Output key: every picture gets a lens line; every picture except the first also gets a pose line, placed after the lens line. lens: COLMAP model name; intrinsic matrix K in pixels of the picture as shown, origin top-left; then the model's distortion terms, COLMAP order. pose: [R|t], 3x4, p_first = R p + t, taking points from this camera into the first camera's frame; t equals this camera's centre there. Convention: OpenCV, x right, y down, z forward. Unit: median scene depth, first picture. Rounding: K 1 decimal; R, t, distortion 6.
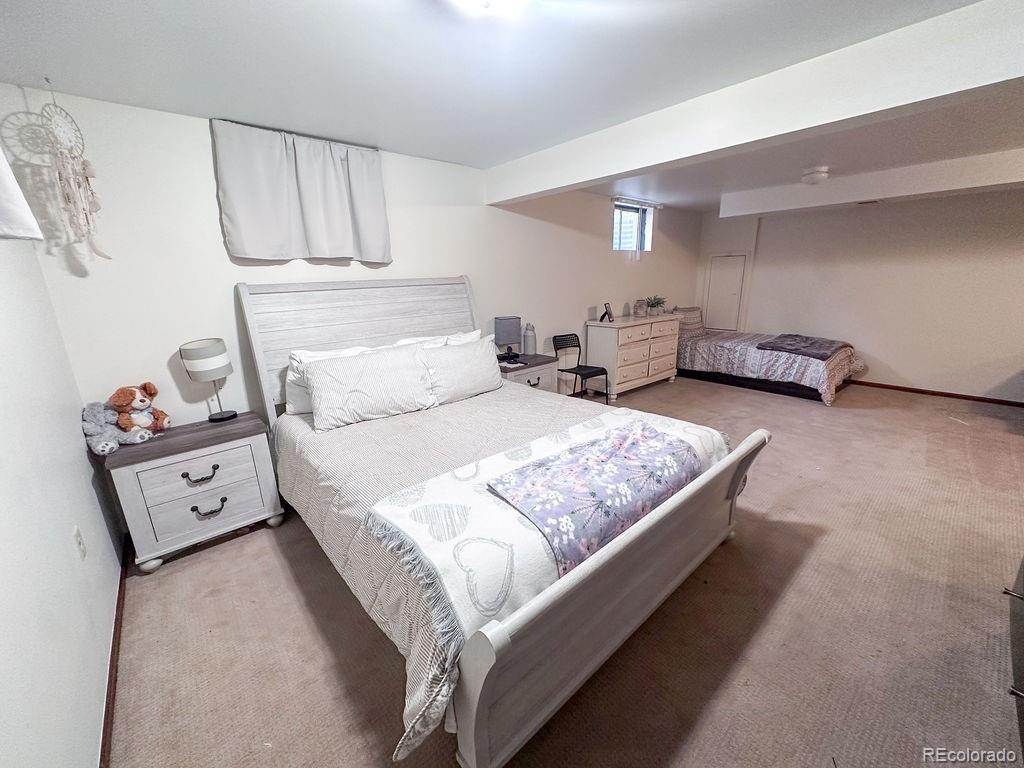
lens RADIAL K [[406.1, 0, 512.0], [0, 406.1, 384.0], [0, 0, 1]] dist [-0.010461, 0.000506]
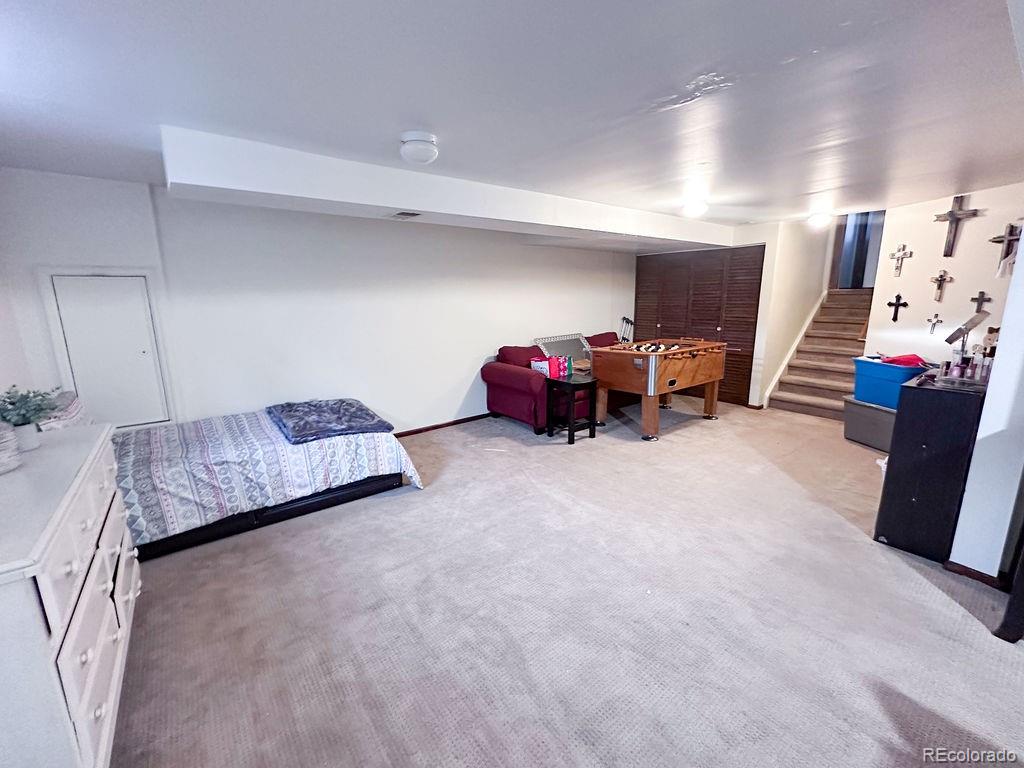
lens RADIAL K [[438.4, 0, 512.0], [0, 438.4, 384.0], [0, 0, 1]] dist [0.000250, 0.000106]
pose [[0.047005, -0.181454, 0.982275, 0.053160], [0.263570, 0.950766, 0.163021, -0.190644], [-0.963494, 0.251235, 0.092517, 0.664153]]
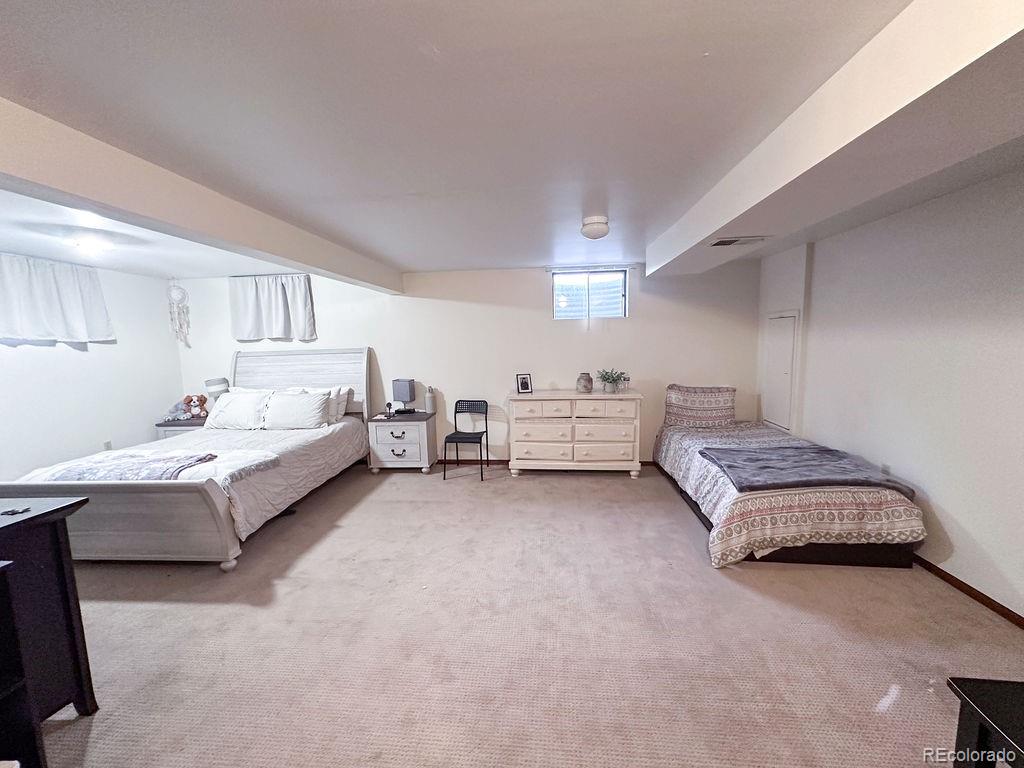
lens RADIAL K [[406.1, 0, 512.0], [0, 406.1, 384.0], [0, 0, 1]] dist [-0.010461, 0.000506]
pose [[0.699003, 0.086585, -0.709858, 0.895531], [-0.174304, 0.983334, -0.051697, -0.118260], [0.693551, 0.159868, 0.702445, 0.296209]]
